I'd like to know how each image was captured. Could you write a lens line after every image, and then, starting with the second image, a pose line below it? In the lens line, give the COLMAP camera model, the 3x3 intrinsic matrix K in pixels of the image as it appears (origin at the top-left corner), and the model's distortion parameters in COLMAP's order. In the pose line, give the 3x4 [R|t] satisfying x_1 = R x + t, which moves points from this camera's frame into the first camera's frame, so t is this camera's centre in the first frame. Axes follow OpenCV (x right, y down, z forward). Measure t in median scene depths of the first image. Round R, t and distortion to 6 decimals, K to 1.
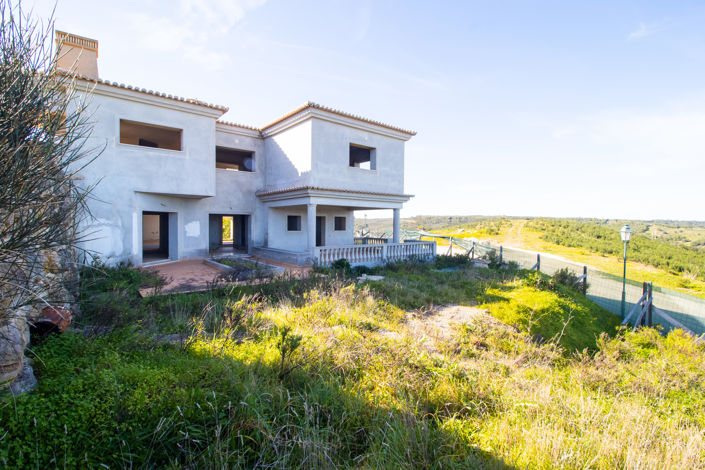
lens RADIAL K [[324.5, 0, 357.6], [0, 324.5, 234.1], [0, 0, 1]] dist [-0.036194, -0.001747]
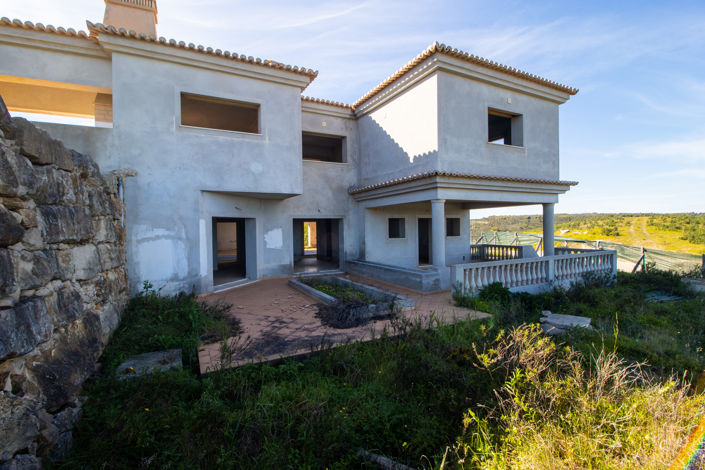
lens RADIAL K [[324.5, 0, 348.0], [0, 324.5, 235.8], [0, 0, 1]] dist [-0.036194, -0.001747]
pose [[0.973564, -0.019718, -0.227561, -0.167556], [0.018378, 0.999799, -0.008008, -0.014183], [0.227673, 0.003614, 0.973731, 0.291451]]
